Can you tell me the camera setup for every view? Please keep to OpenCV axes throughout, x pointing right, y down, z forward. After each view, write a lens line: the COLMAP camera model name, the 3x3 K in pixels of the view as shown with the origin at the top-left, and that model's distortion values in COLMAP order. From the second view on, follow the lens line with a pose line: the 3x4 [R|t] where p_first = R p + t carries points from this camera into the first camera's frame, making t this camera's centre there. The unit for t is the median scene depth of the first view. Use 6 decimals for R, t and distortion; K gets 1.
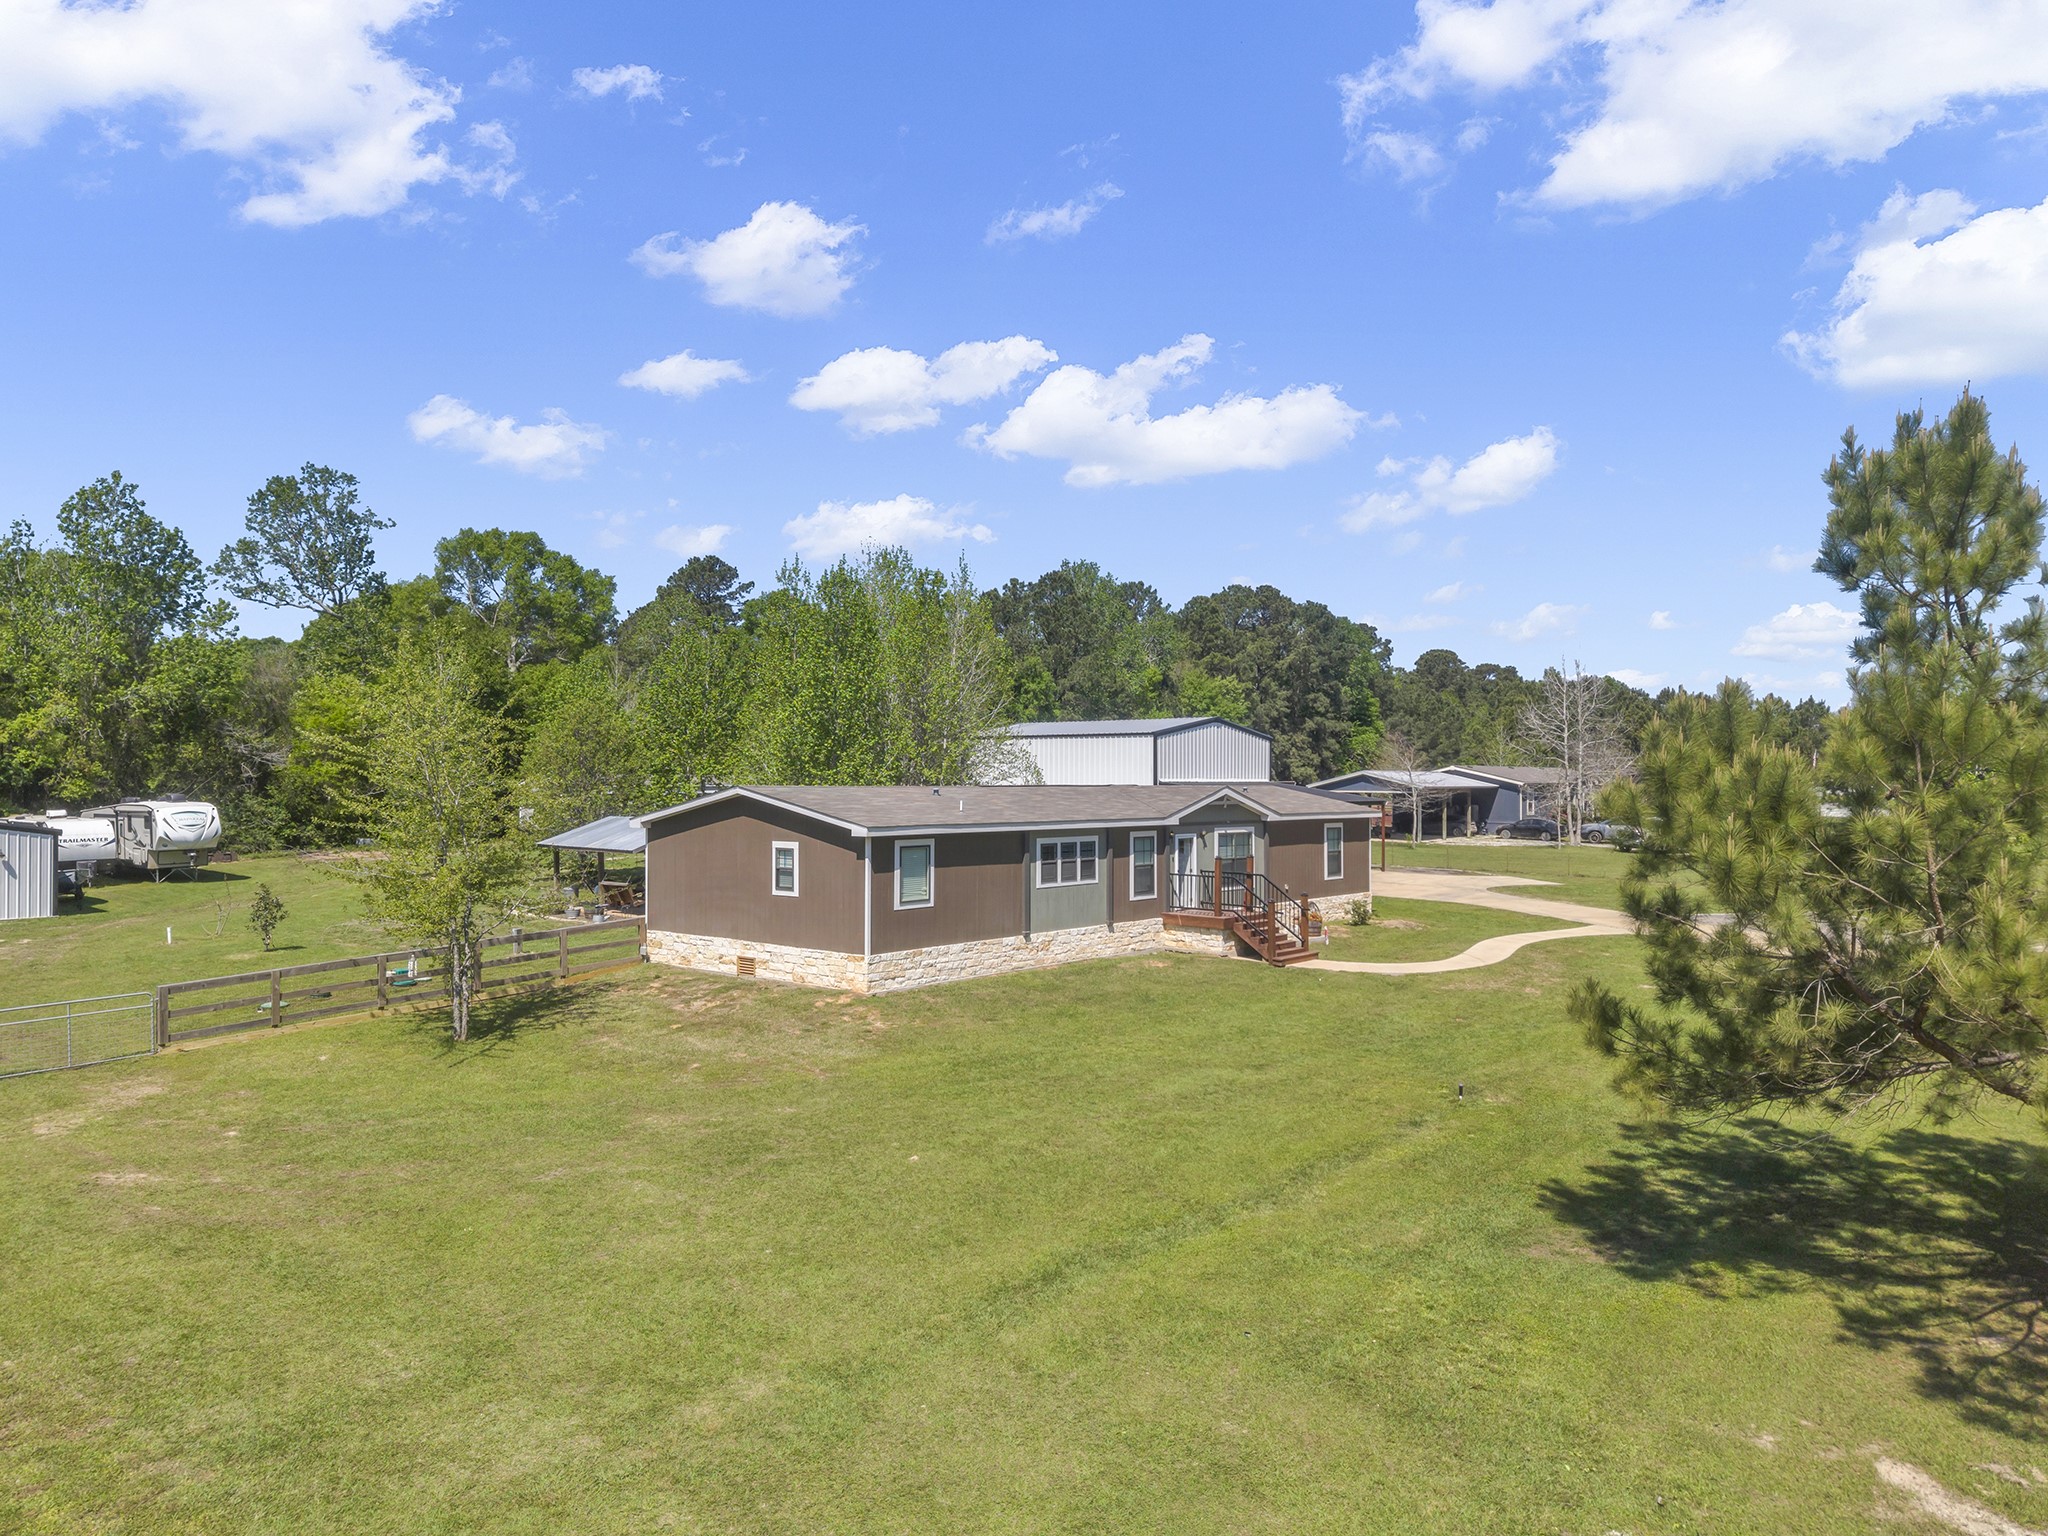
lens RADIAL K [[1368.5, 0, 1023.8], [0, 1368.5, 766.2], [0, 0, 1]] dist [0.015091, -0.012750]
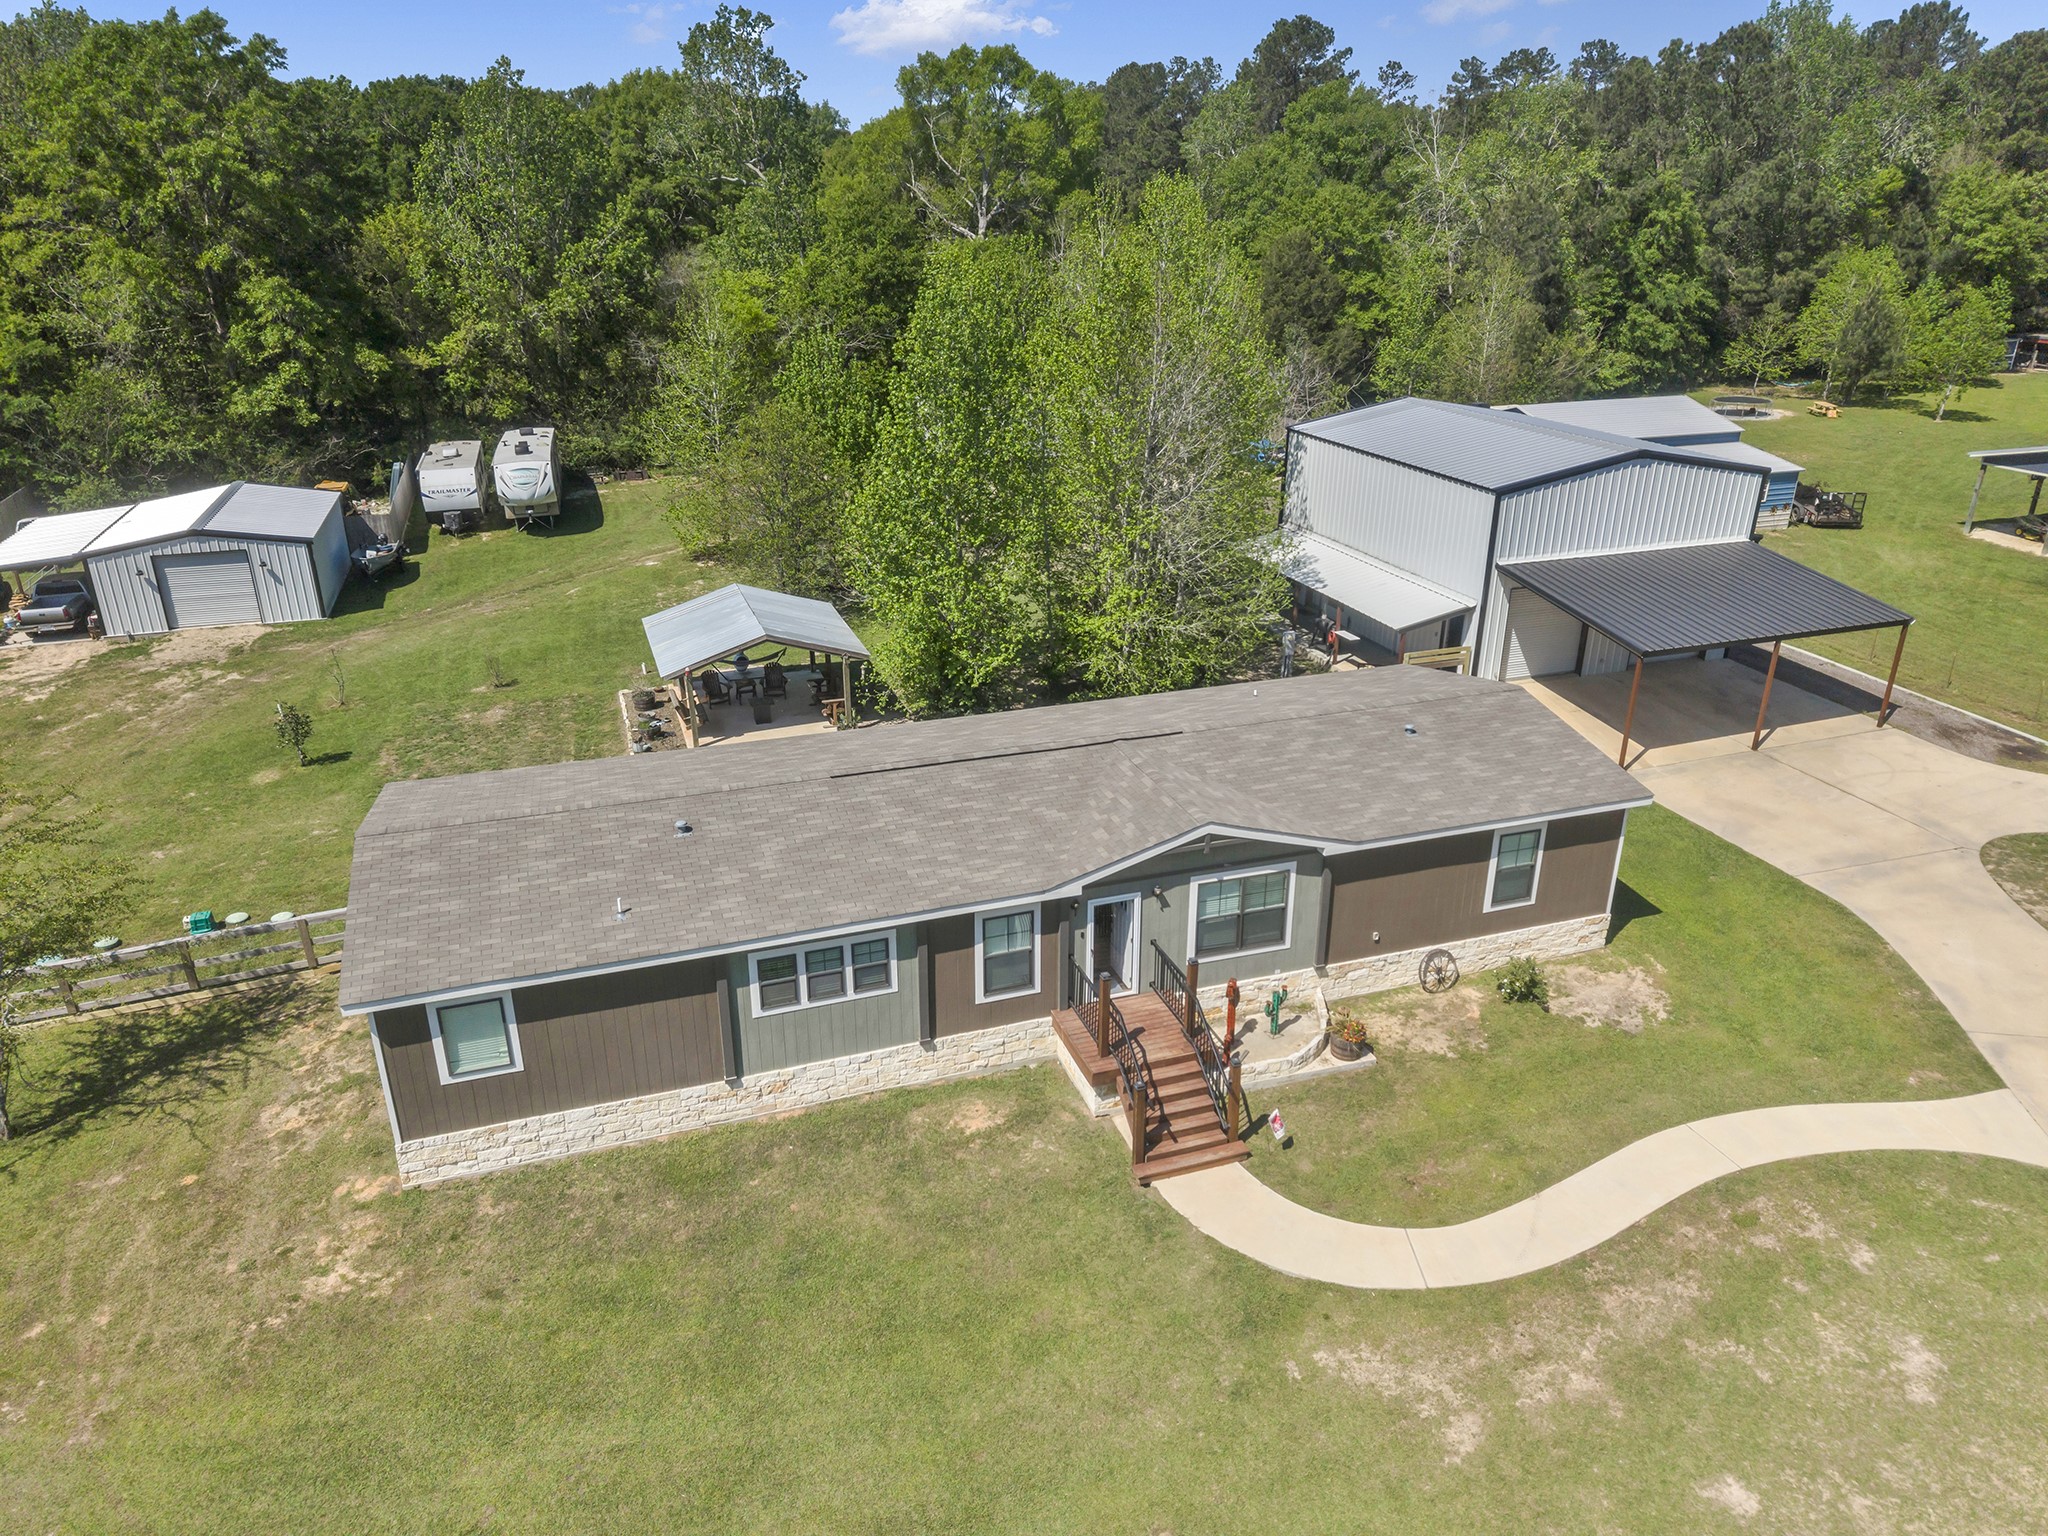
lens RADIAL K [[1368.5, 0, 1021.9], [0, 1368.5, 772.5], [0, 0, 1]] dist [0.015091, -0.012750]
pose [[0.861597, 0.194158, -0.468991, 0.382071], [0.008330, 0.918419, 0.395521, -0.264486], [0.507524, -0.344686, 0.789690, 0.518973]]
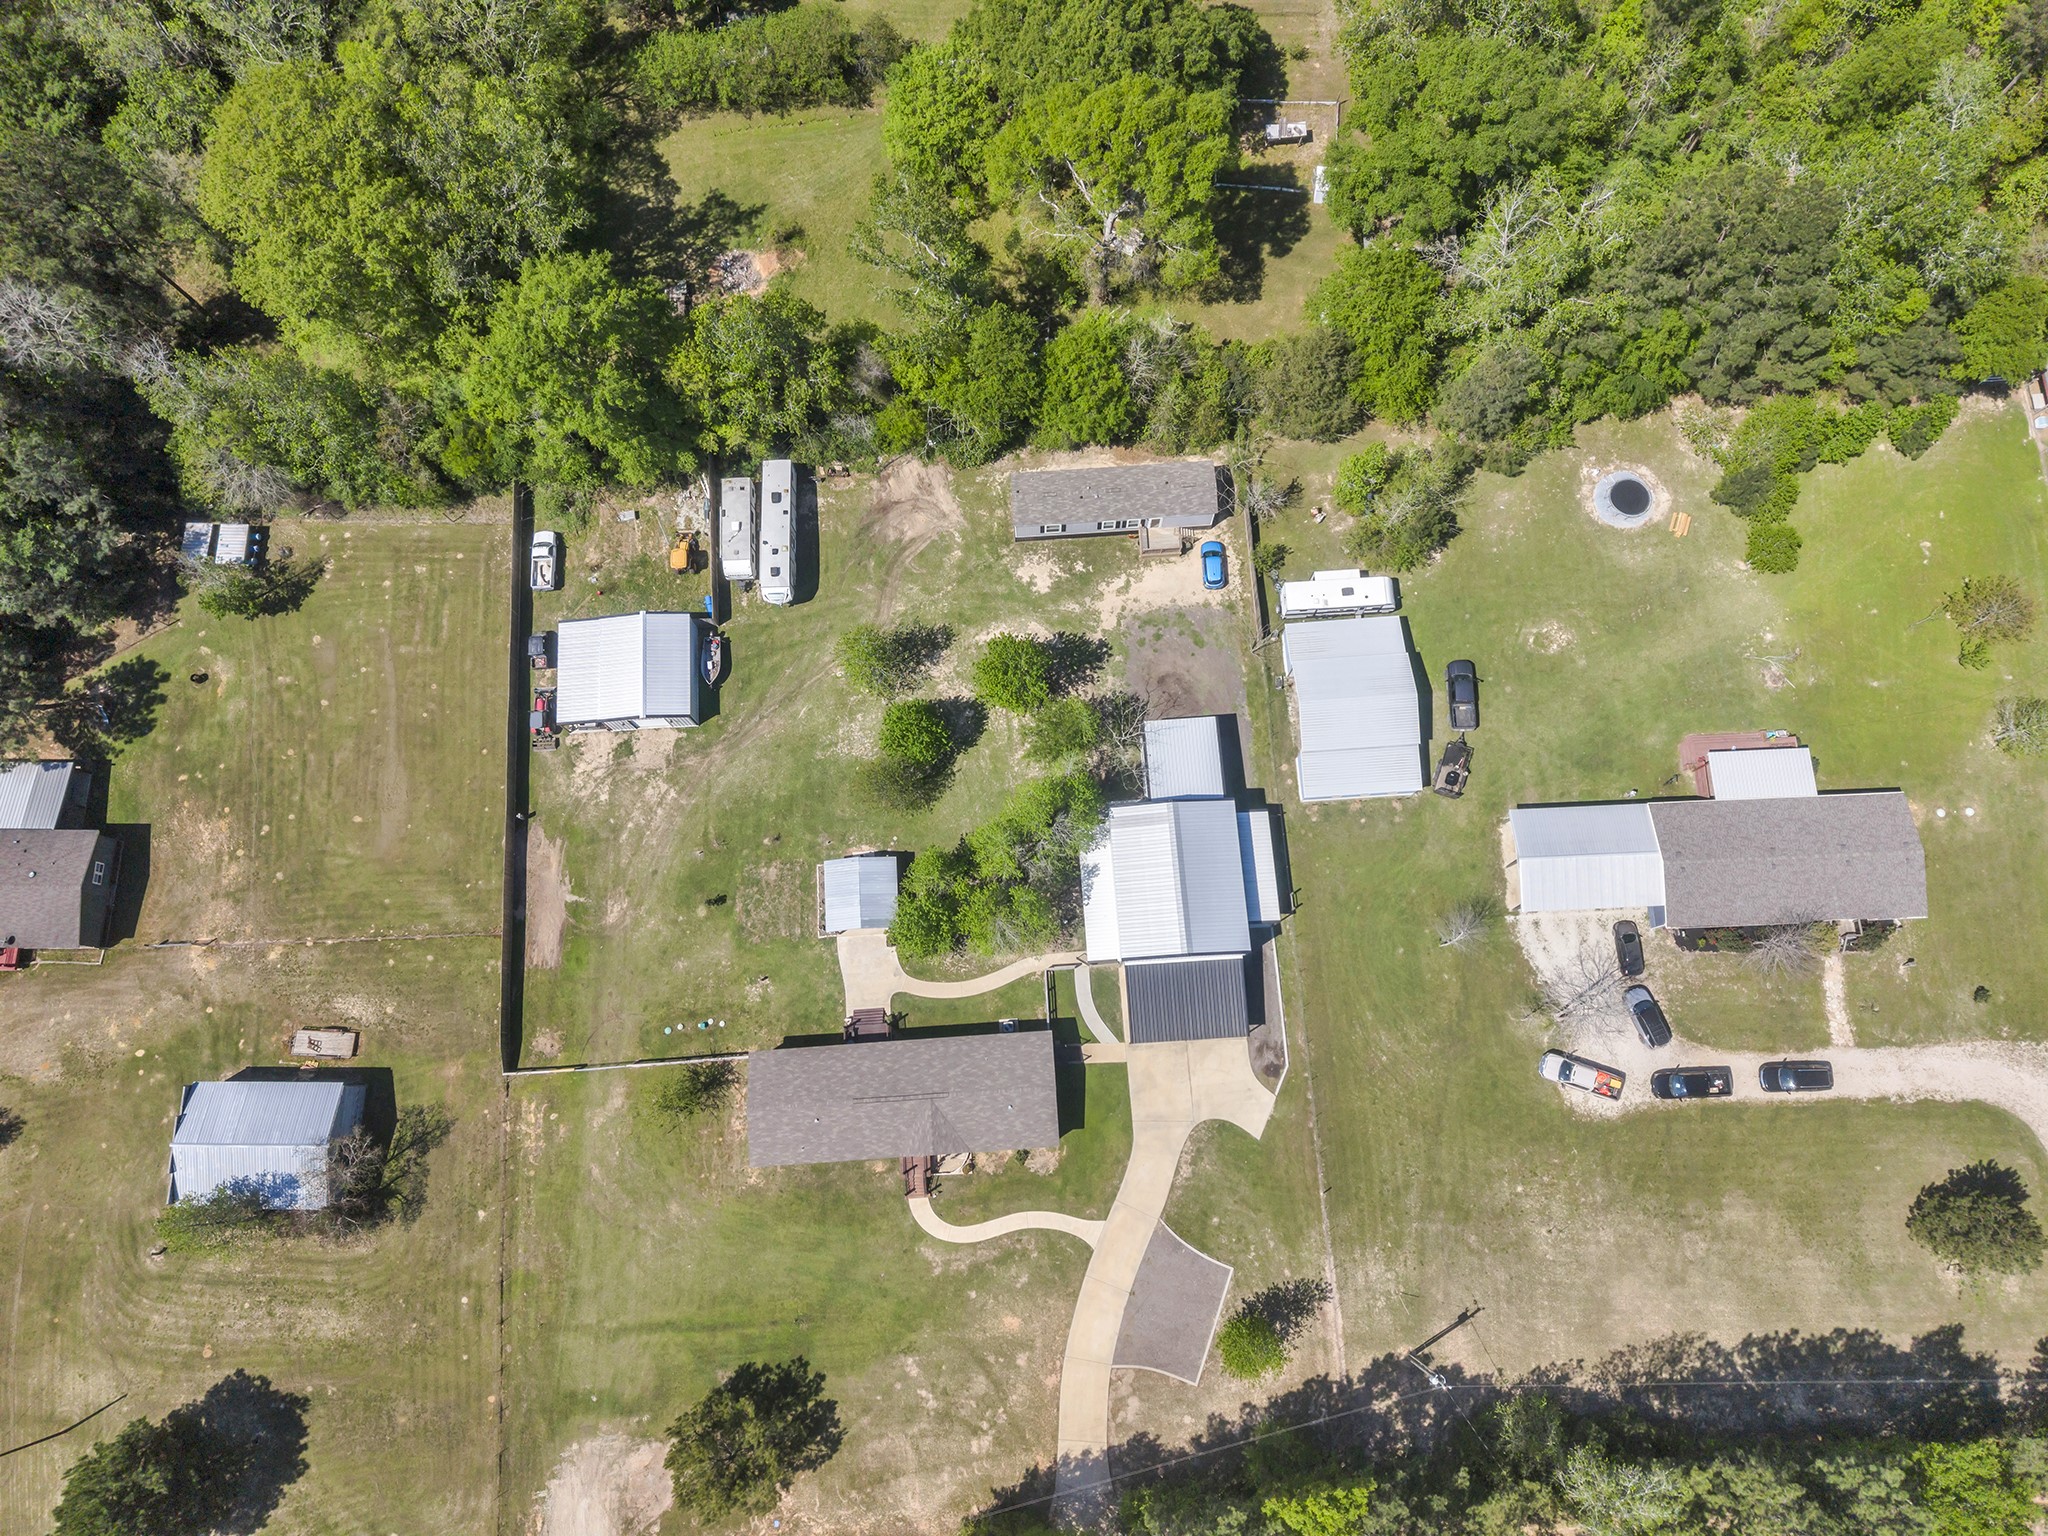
lens RADIAL K [[1368.5, 0, 1021.4], [0, 1368.5, 770.1], [0, 0, 1]] dist [0.015091, -0.012750]
pose [[0.697762, 0.692324, -0.183890, 0.257193], [0.005461, 0.251563, 0.967826, -2.941703], [0.716309, -0.676316, 0.171750, 1.252339]]
